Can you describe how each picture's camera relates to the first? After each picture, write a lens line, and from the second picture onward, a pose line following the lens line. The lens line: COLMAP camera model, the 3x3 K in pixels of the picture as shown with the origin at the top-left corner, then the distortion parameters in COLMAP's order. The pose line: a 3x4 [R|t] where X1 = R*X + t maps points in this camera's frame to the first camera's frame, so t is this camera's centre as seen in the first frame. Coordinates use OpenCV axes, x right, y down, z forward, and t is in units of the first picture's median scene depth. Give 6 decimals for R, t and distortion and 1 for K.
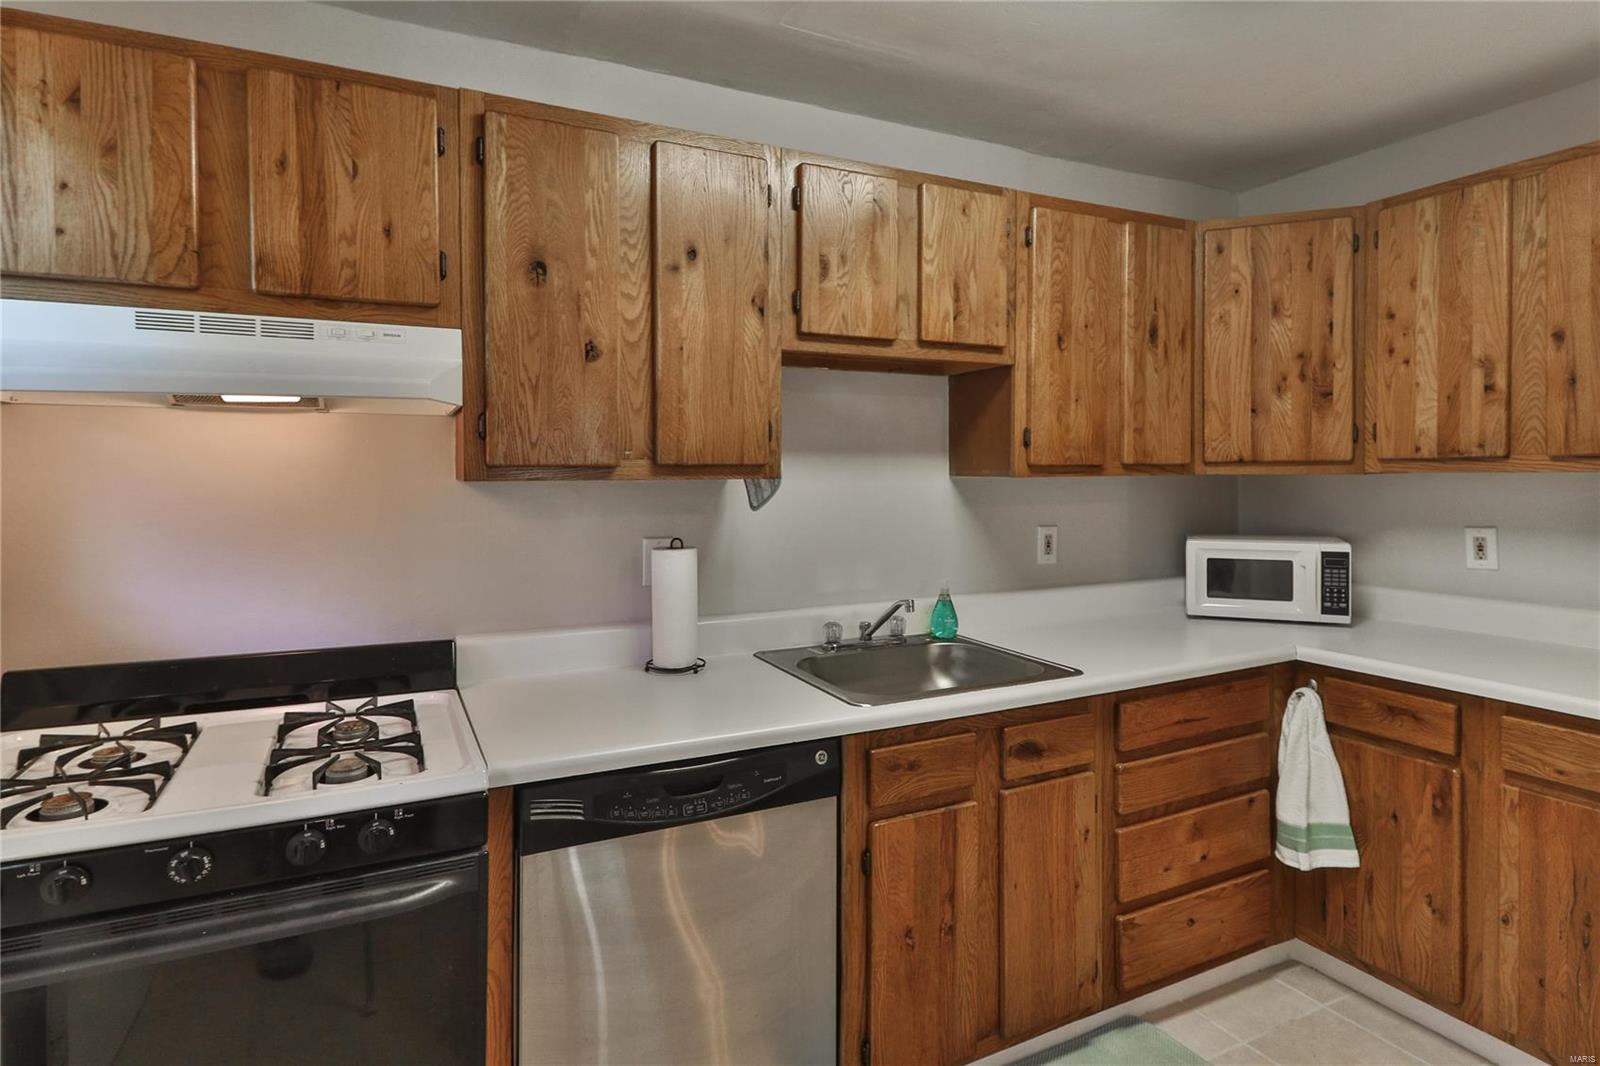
lens RADIAL K [[831.5, 0, 800.9], [0, 831.5, 487.6], [0, 0, 1]] dist [0.024645, -0.013225]
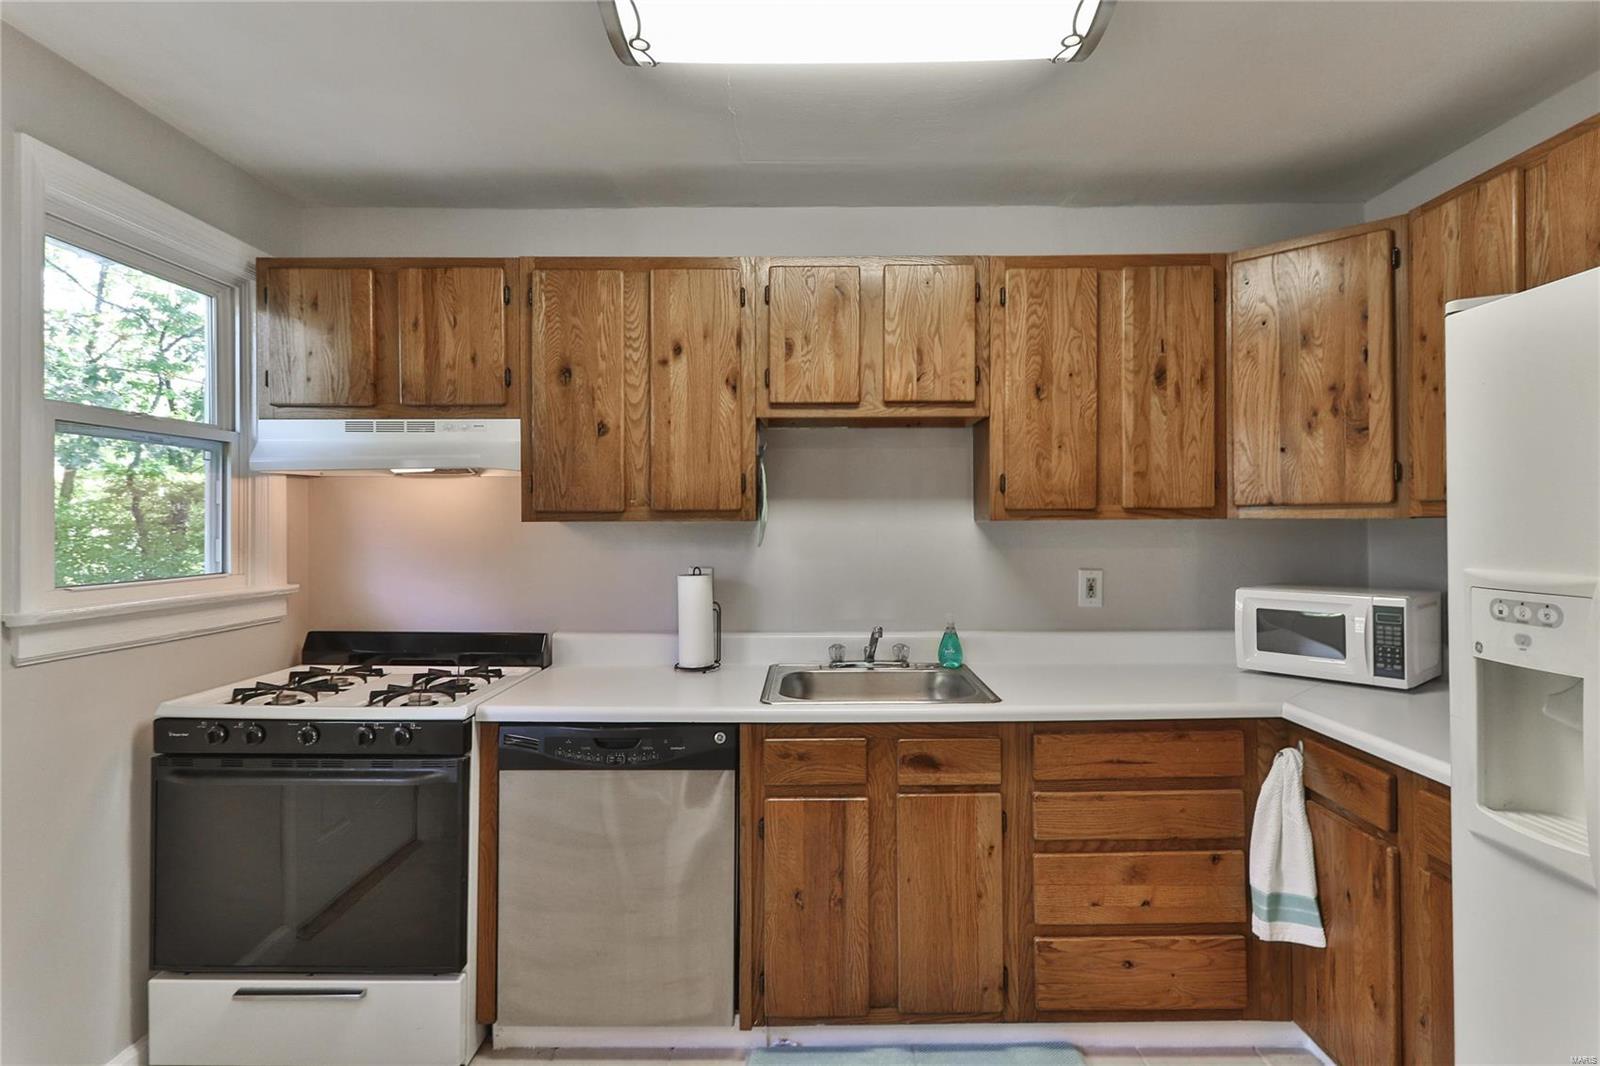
lens RADIAL K [[831.5, 0, 834.4], [0, 831.5, 523.8], [0, 0, 1]] dist [0.024645, -0.013225]
pose [[0.898031, 0.003307, -0.439920, 0.658197], [-0.009098, 0.999898, -0.011055, 0.006549], [0.439838, 0.013929, 0.897969, -0.068577]]
